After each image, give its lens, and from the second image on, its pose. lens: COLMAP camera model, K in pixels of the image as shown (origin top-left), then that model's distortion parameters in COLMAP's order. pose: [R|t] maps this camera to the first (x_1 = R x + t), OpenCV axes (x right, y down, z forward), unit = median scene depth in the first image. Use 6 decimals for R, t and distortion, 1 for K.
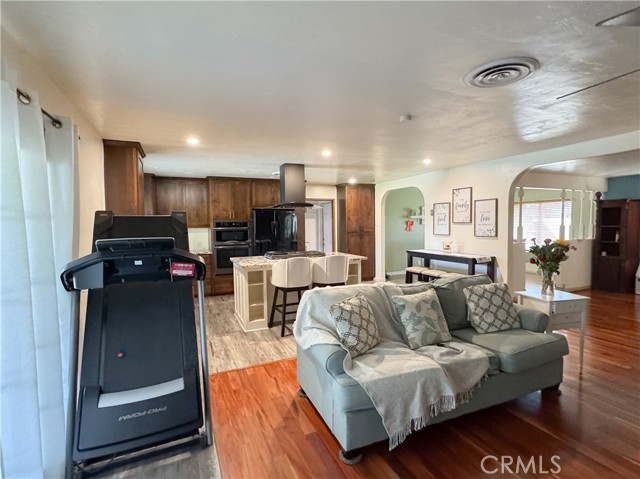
lens RADIAL K [[309.5, 0, 332.0], [0, 309.5, 238.9], [0, 0, 1]] dist [-0.007425, 0.001385]
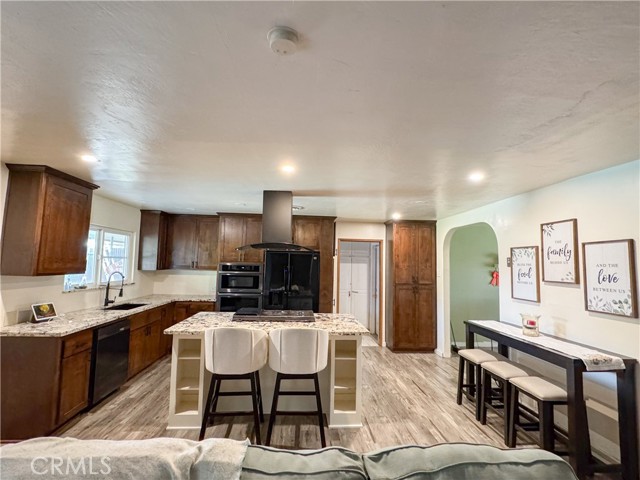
lens RADIAL K [[309.5, 0, 322.6], [0, 309.5, 241.6], [0, 0, 1]] dist [-0.007425, 0.001385]
pose [[0.936431, 0.010134, -0.350707, 0.204543], [-0.054198, 0.991763, -0.116057, -0.036265], [0.346642, 0.127687, 0.929266, 0.312512]]
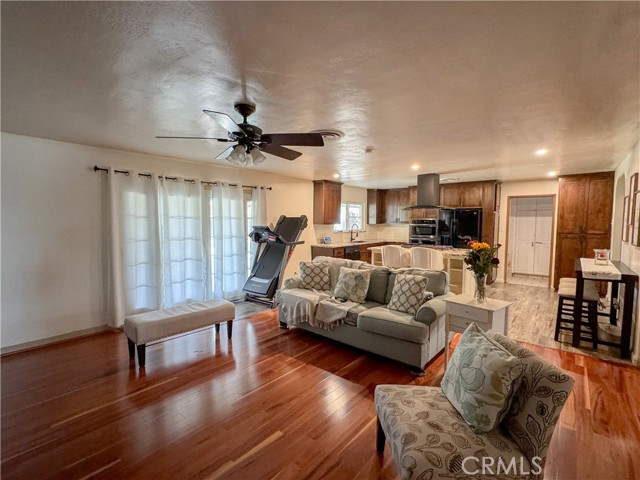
lens RADIAL K [[309.5, 0, 319.2], [0, 309.5, 237.5], [0, 0, 1]] dist [-0.007425, 0.001385]
pose [[0.433547, 0.062497, -0.898961, 0.694474], [-0.054331, 0.997590, 0.043152, -0.015784], [0.899492, 0.030133, 0.435897, 0.070300]]
